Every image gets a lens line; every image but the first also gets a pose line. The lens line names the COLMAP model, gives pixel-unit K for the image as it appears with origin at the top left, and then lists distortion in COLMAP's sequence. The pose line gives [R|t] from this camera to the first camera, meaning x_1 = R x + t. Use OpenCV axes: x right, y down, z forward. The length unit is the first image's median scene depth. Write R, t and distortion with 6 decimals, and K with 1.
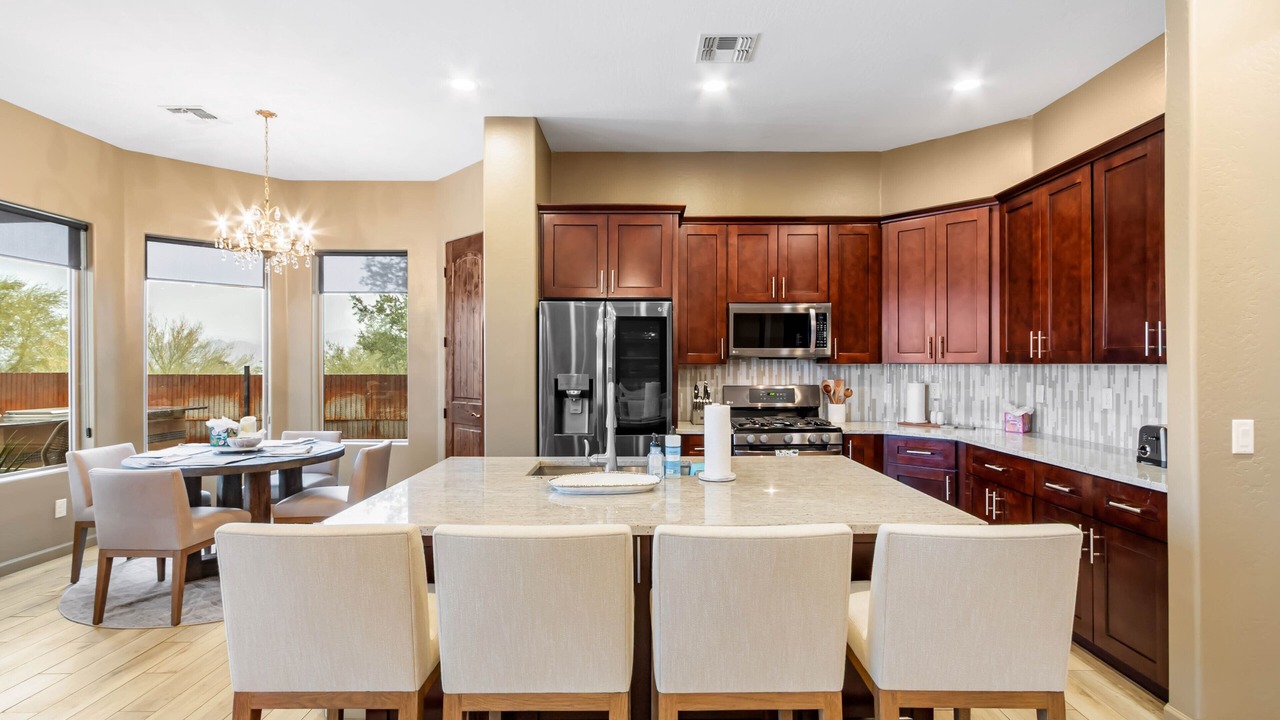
lens RADIAL K [[598.1, 0, 636.4], [0, 598.1, 358.4], [0, 0, 1]] dist [-0.001405, -0.000013]
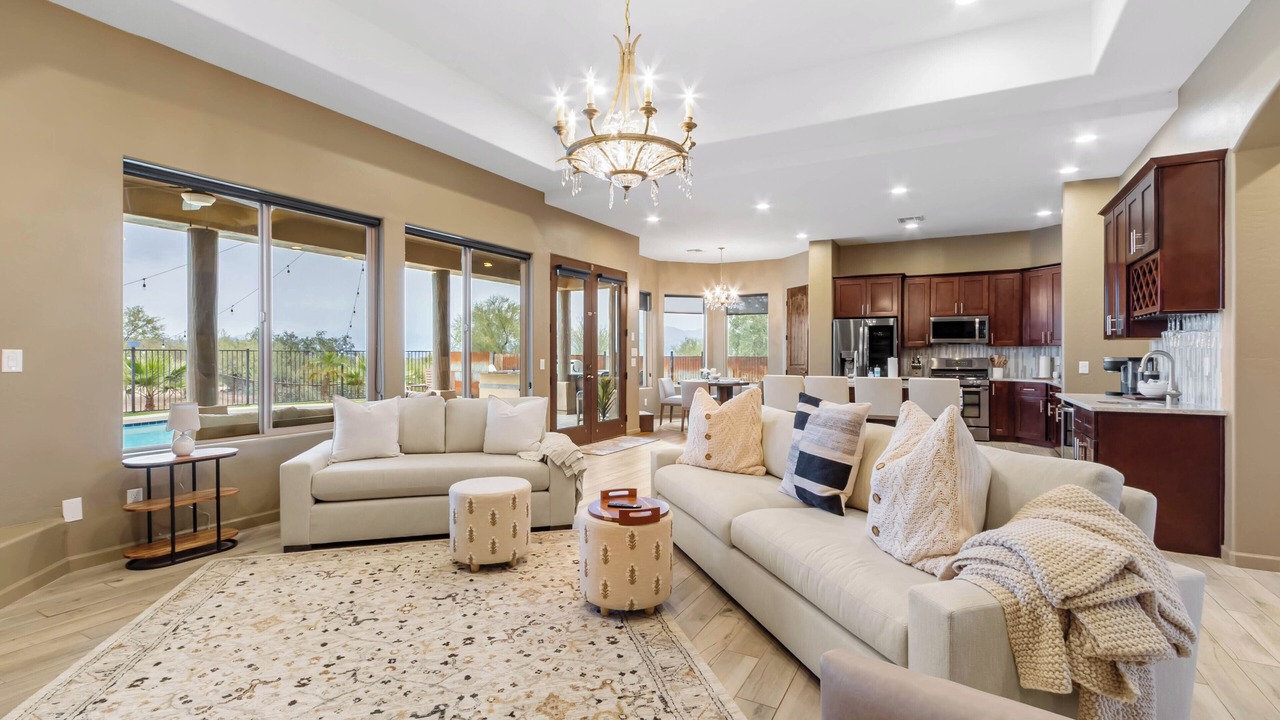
lens RADIAL K [[578.4, 0, 640.0], [0, 578.4, 360.0], [0, 0, 1]] dist [0.035314, 0.000129]
pose [[0.874561, 0.007300, -0.484861, 0.253768], [-0.002411, 0.999940, 0.010705, 0.035832], [0.484910, -0.008193, 0.874526, -1.230762]]
